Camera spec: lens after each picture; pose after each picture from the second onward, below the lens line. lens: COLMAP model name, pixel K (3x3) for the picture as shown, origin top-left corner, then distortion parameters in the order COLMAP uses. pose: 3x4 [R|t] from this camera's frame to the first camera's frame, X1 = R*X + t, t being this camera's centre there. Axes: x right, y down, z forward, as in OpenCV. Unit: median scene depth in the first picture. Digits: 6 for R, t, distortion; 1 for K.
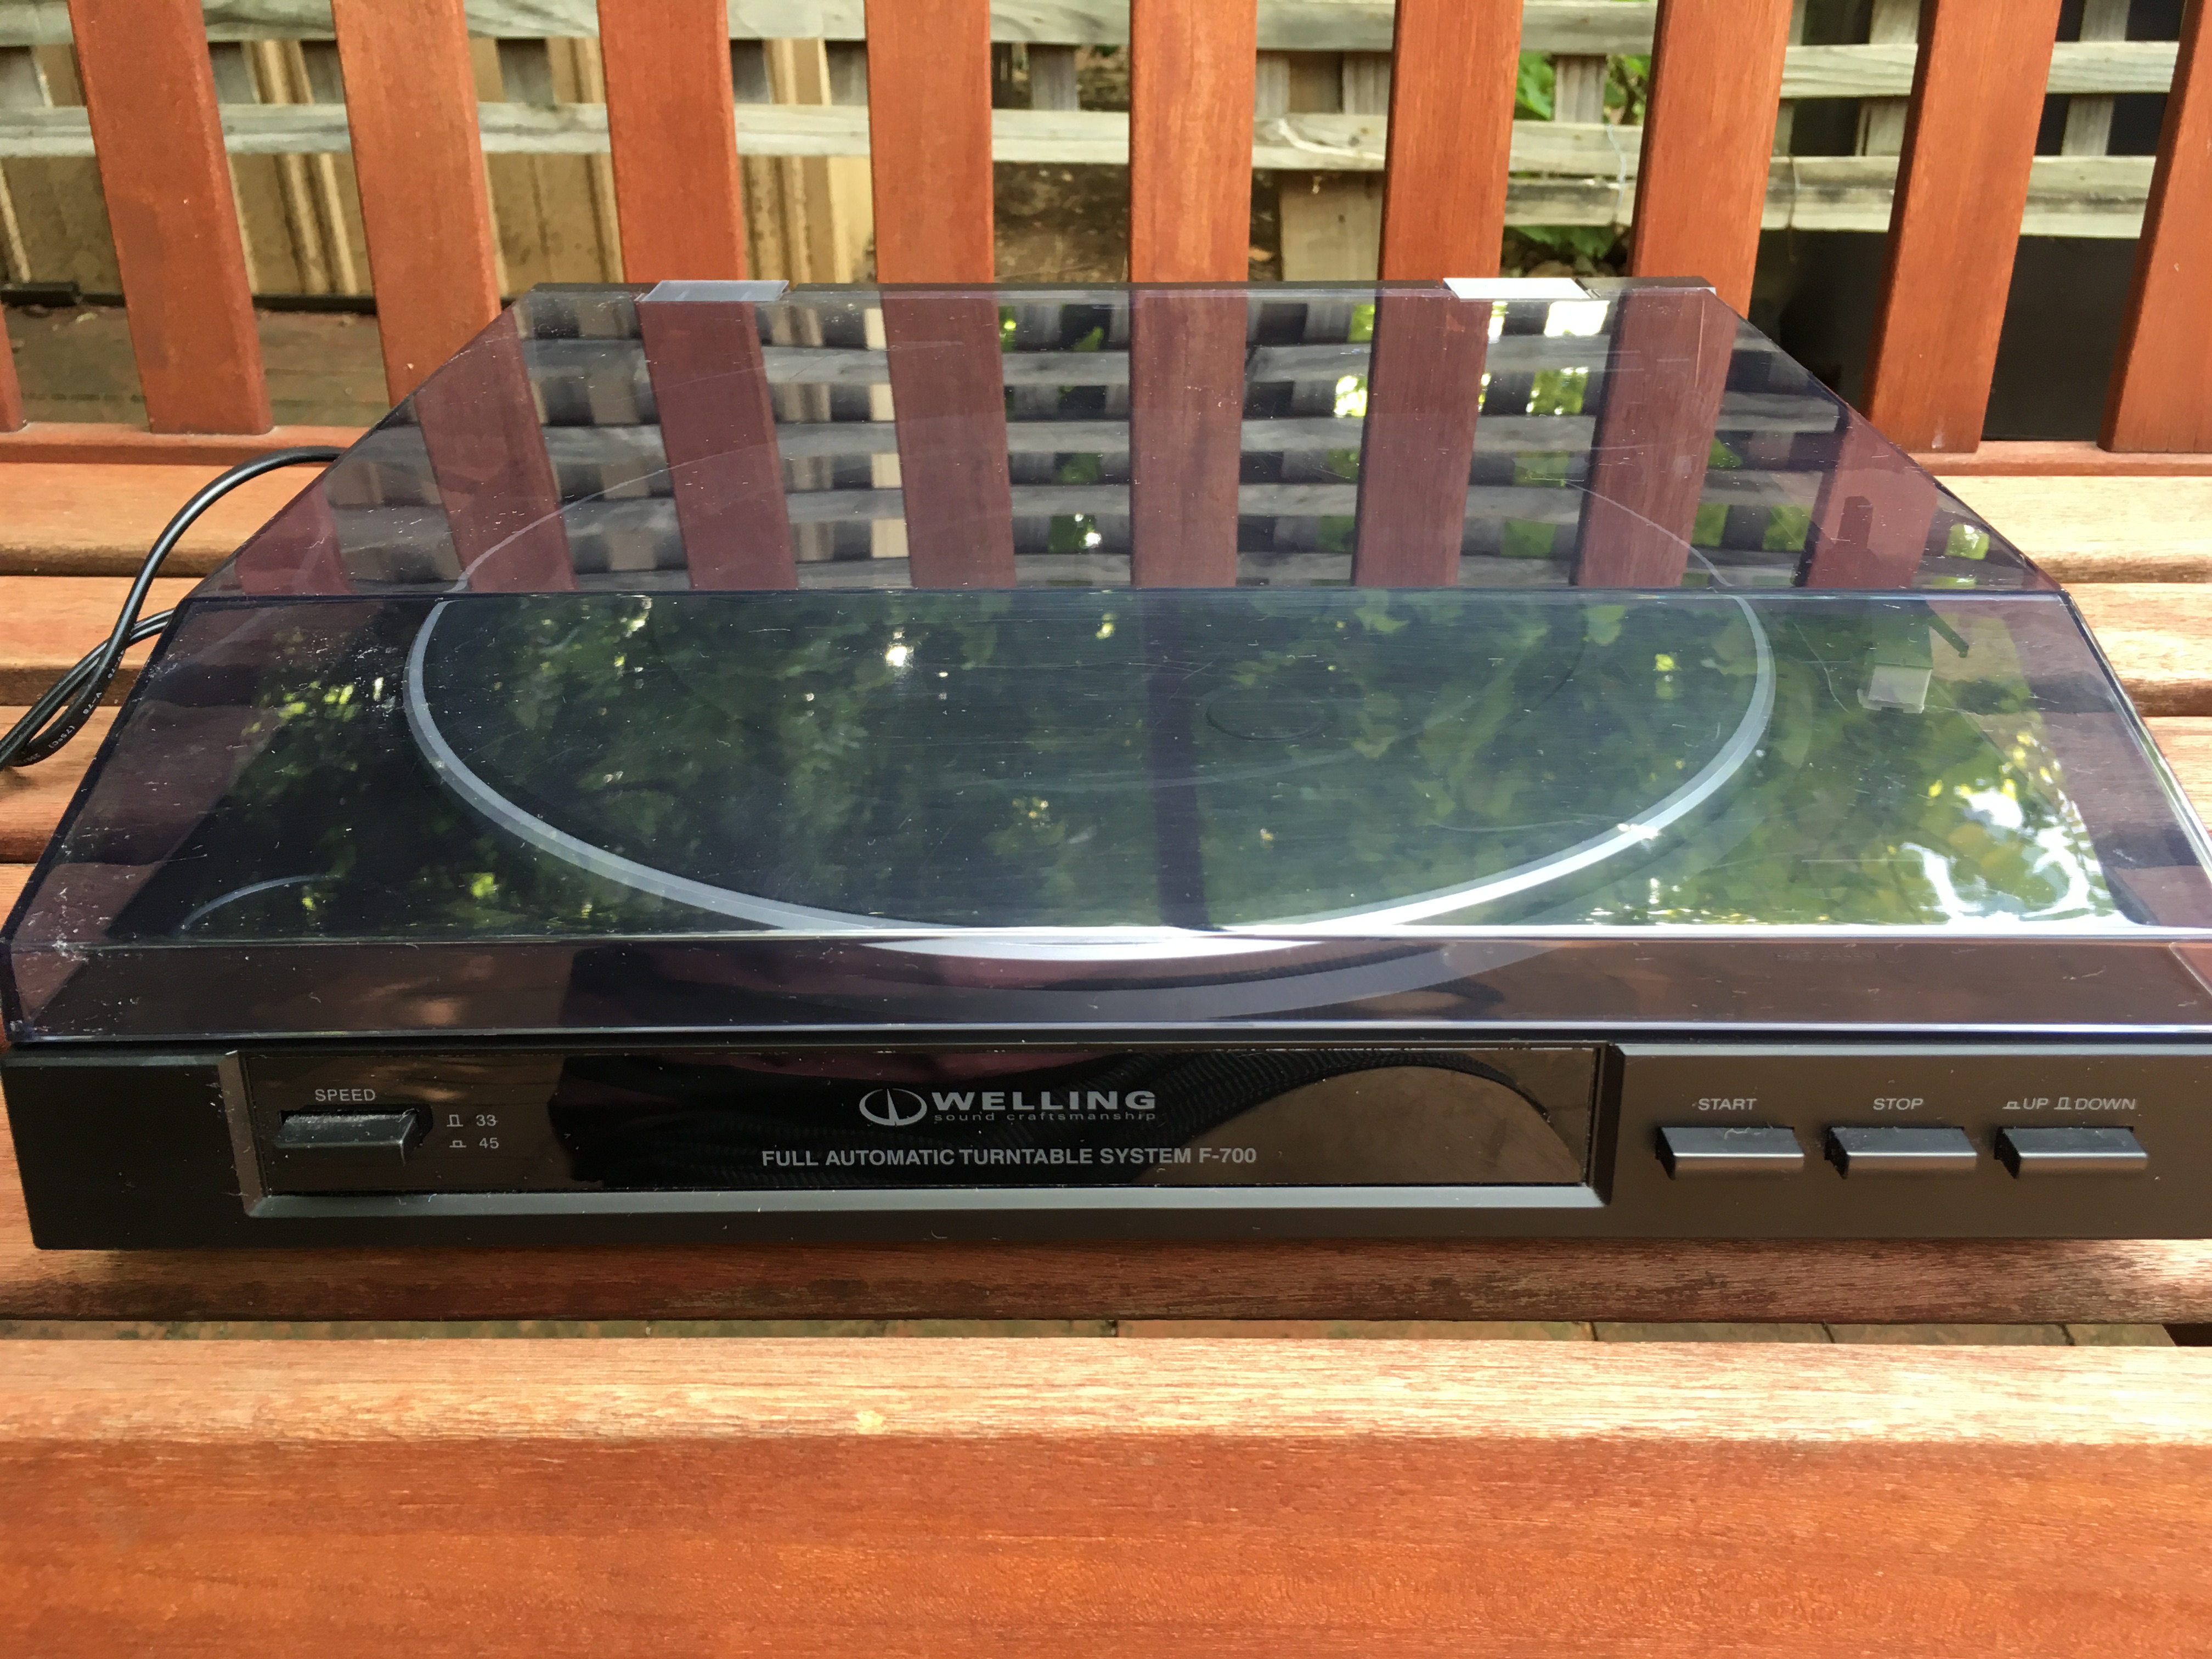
lens RADIAL K [[1917.8, 0, 1106.0], [0, 1917.8, 829.5], [0, 0, 1]] dist [0.074793, -0.104728]
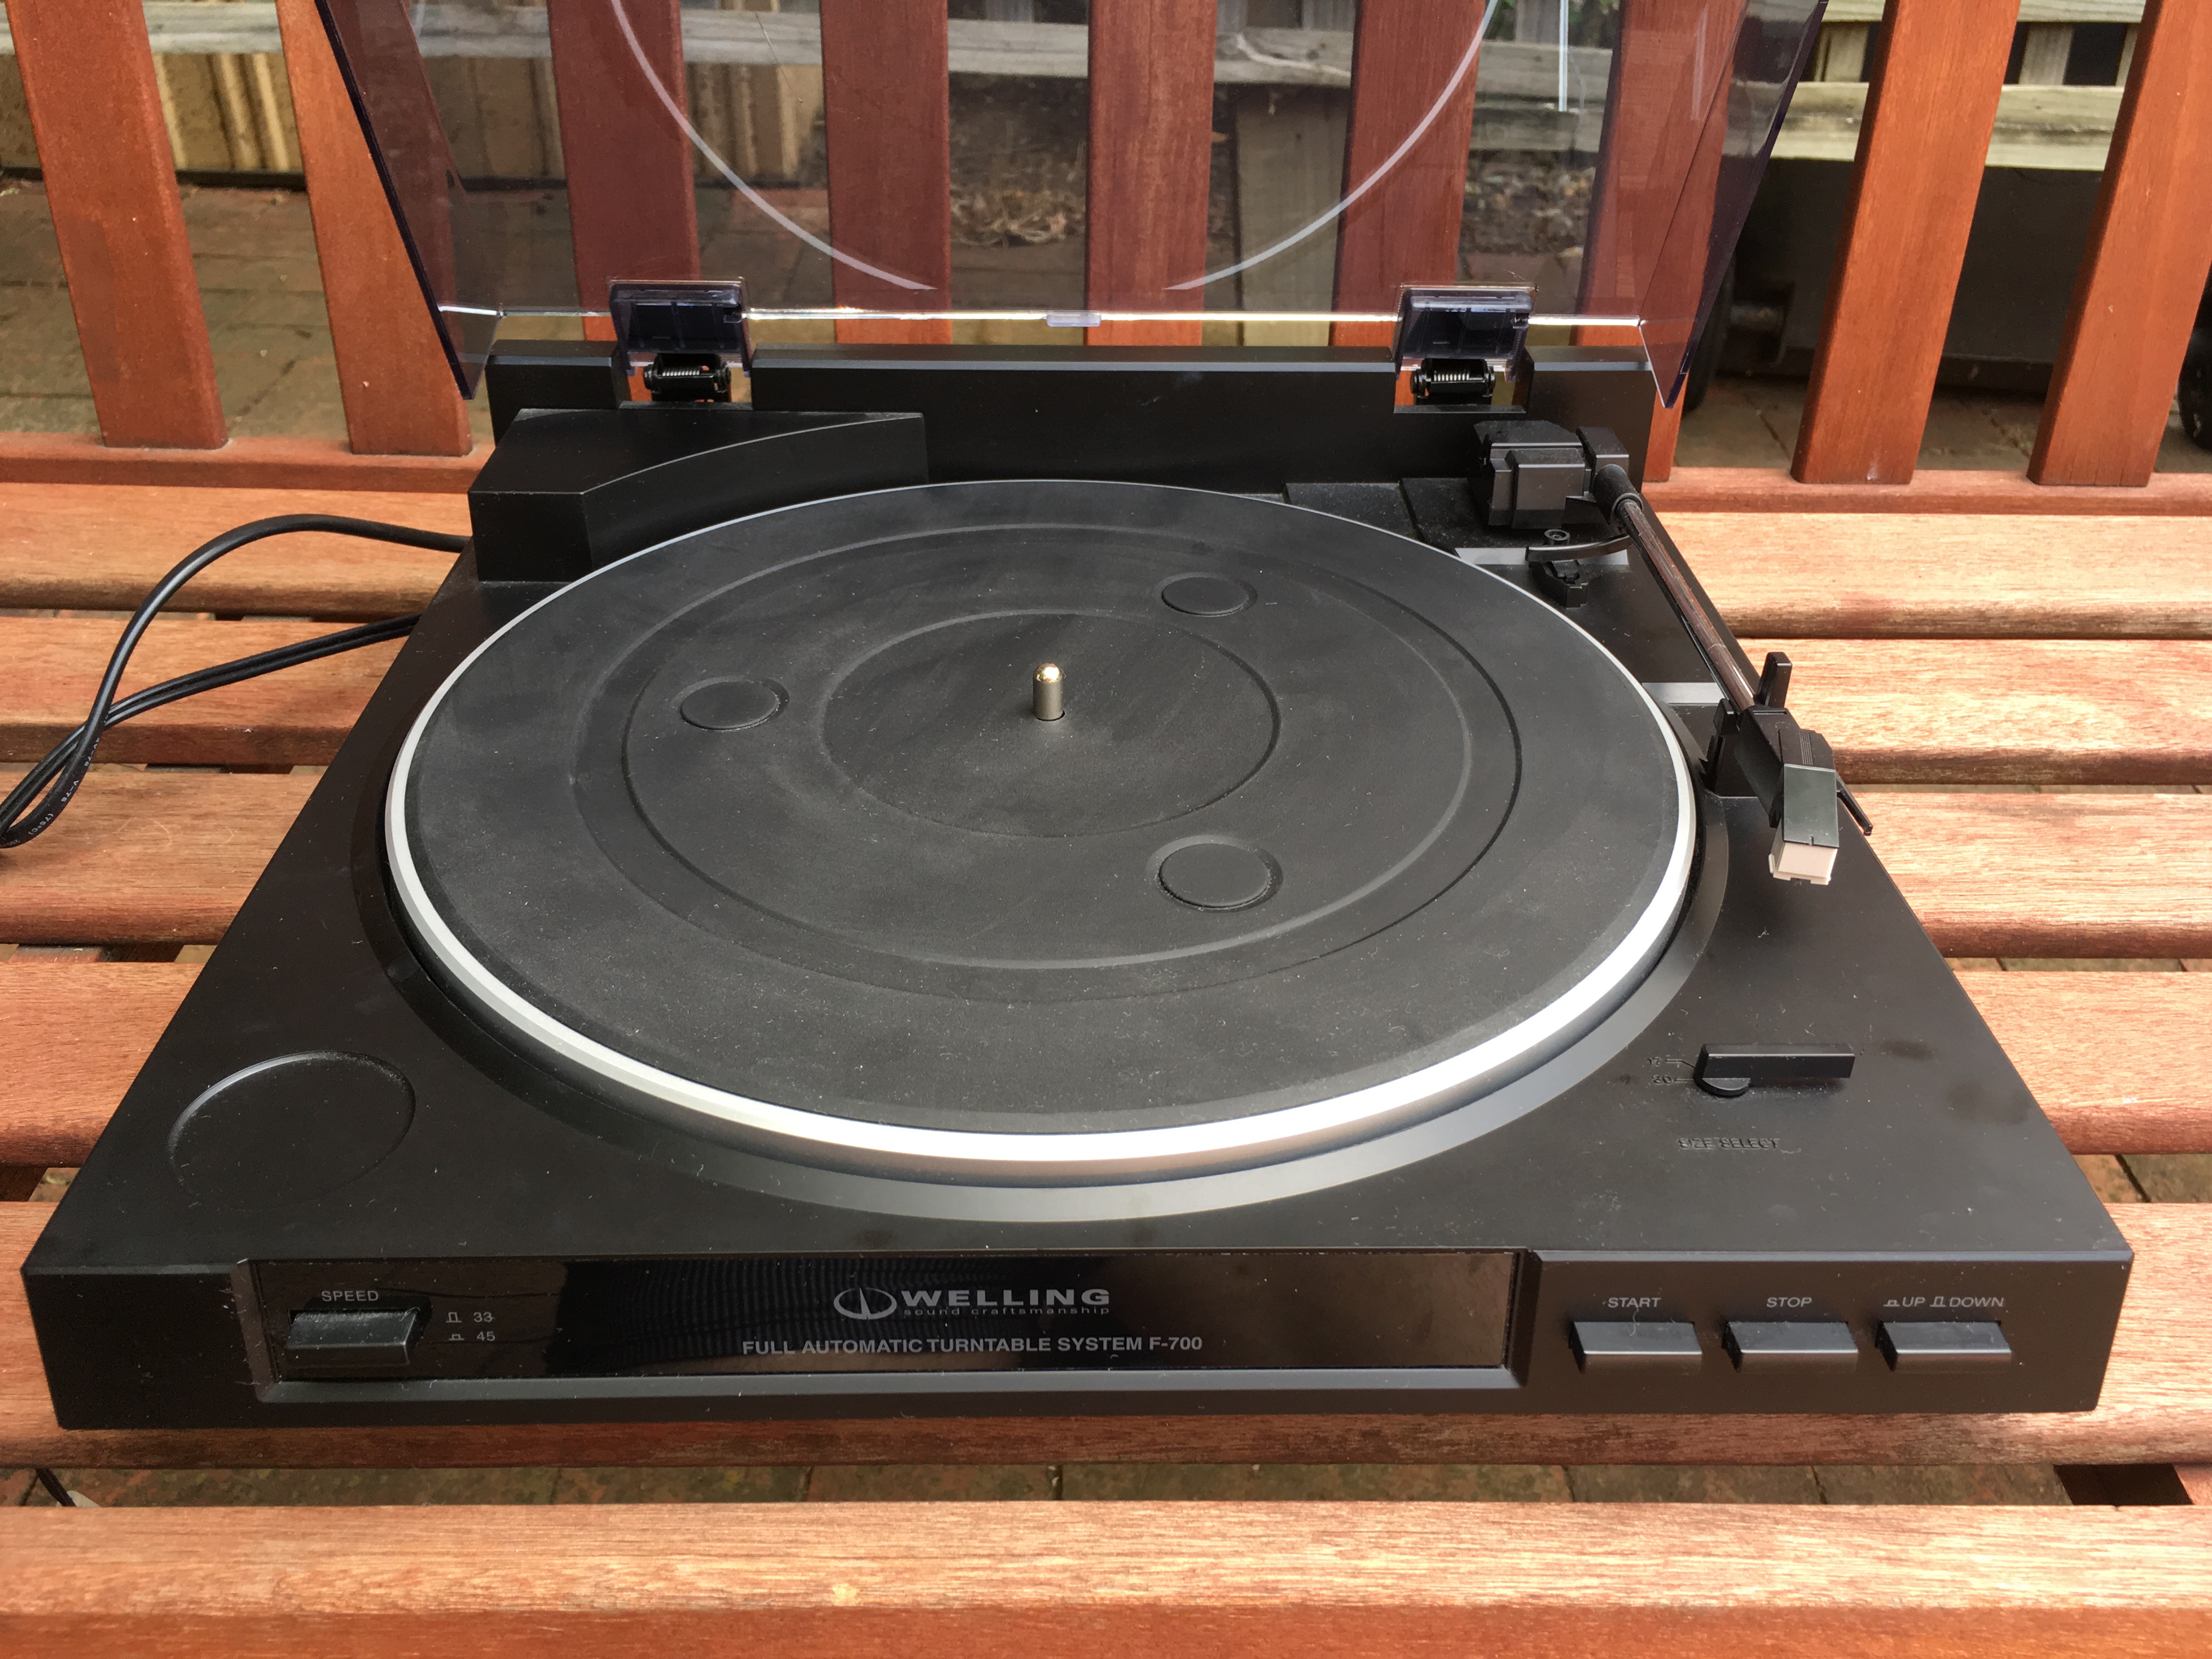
lens RADIAL K [[1917.8, 0, 1106.0], [0, 1917.8, 829.5], [0, 0, 1]] dist [0.074793, -0.104728]
pose [[0.999619, 0.005501, 0.027037, -0.006789], [-0.007581, 0.996968, 0.077447, -0.203386], [-0.026529, -0.077622, 0.996630, -0.056037]]
